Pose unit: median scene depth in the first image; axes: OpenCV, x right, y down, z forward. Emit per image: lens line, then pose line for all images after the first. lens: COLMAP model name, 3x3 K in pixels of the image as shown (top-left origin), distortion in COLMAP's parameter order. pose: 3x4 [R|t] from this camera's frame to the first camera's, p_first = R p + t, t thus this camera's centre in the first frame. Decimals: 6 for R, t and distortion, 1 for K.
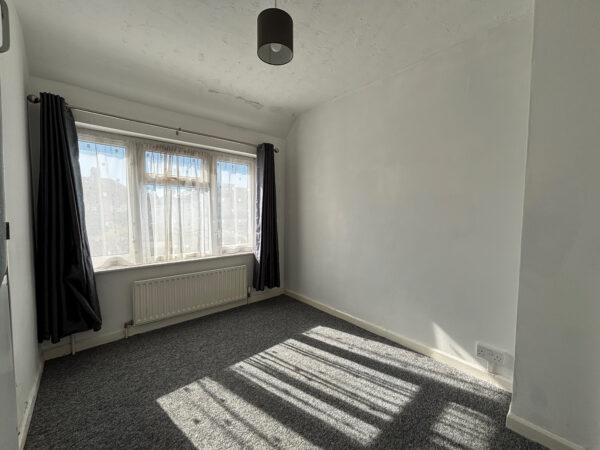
lens RADIAL K [[242.1, 0, 300.0], [0, 242.1, 224.8], [0, 0, 1]] dist [-0.000575, -0.000382]
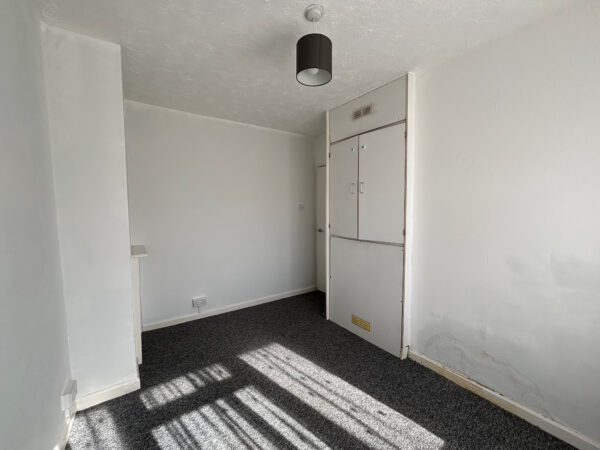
lens RADIAL K [[242.1, 0, 300.3], [0, 242.1, 224.2], [0, 0, 1]] dist [-0.000575, -0.000382]
pose [[-0.993162, -0.012580, 0.116067, -0.158468], [0.002569, 0.991581, 0.129461, -0.217456], [-0.116718, 0.128874, -0.984768, 1.951332]]
